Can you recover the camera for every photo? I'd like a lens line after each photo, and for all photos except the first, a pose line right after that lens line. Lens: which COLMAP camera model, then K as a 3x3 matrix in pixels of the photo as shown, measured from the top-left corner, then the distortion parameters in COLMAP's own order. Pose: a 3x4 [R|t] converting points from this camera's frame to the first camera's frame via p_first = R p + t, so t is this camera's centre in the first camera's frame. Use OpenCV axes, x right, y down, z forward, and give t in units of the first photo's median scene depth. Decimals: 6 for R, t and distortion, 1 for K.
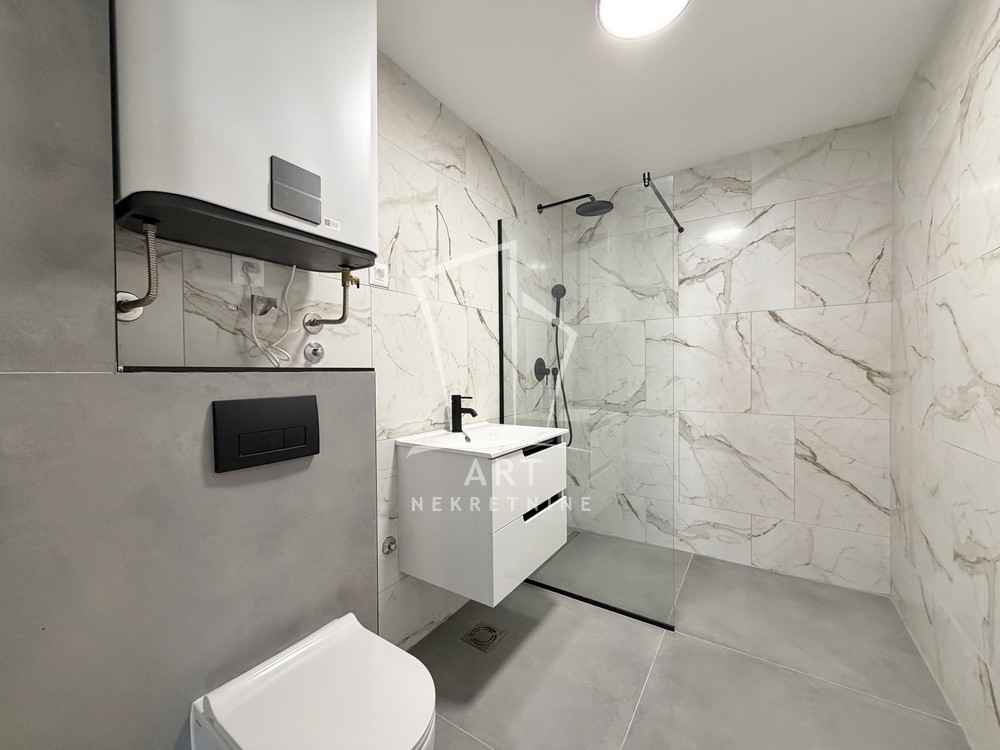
lens RADIAL K [[400.0, 0, 493.5], [0, 400.0, 374.2], [0, 0, 1]] dist [-0.001577, -0.000143]
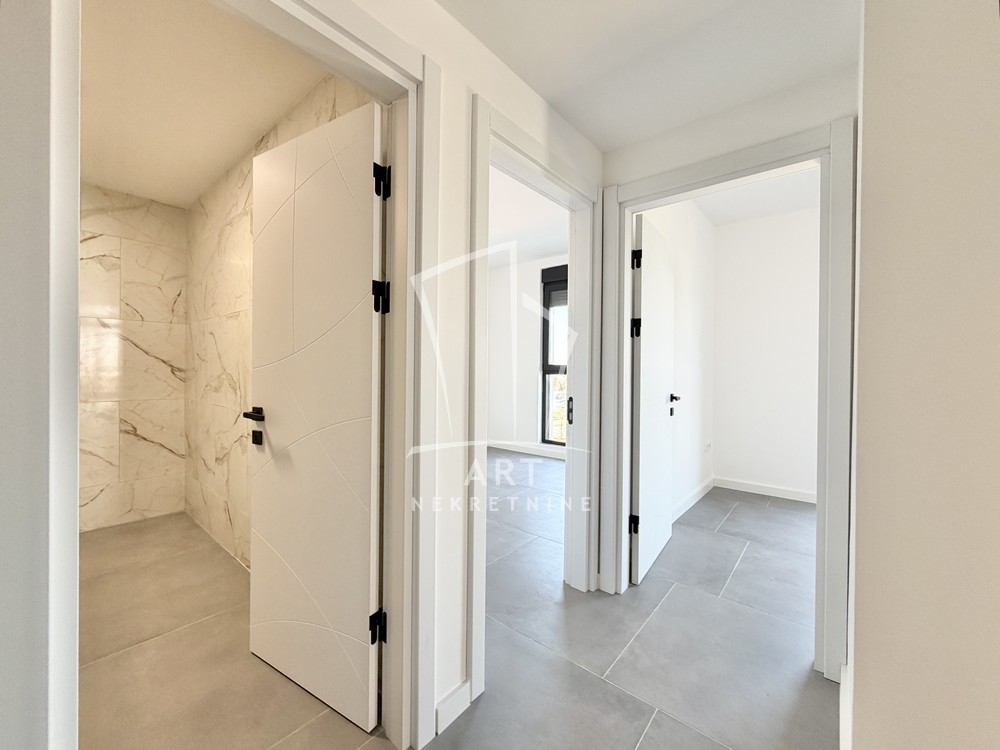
lens RADIAL K [[400.0, 0, 493.5], [0, 400.0, 374.2], [0, 0, 1]] dist [-0.001577, -0.000143]
pose [[0.117259, -0.004531, 0.993091, -0.436079], [-0.003055, 0.999983, 0.004923, 0.006122], [-0.993097, -0.003611, 0.117243, -0.401585]]
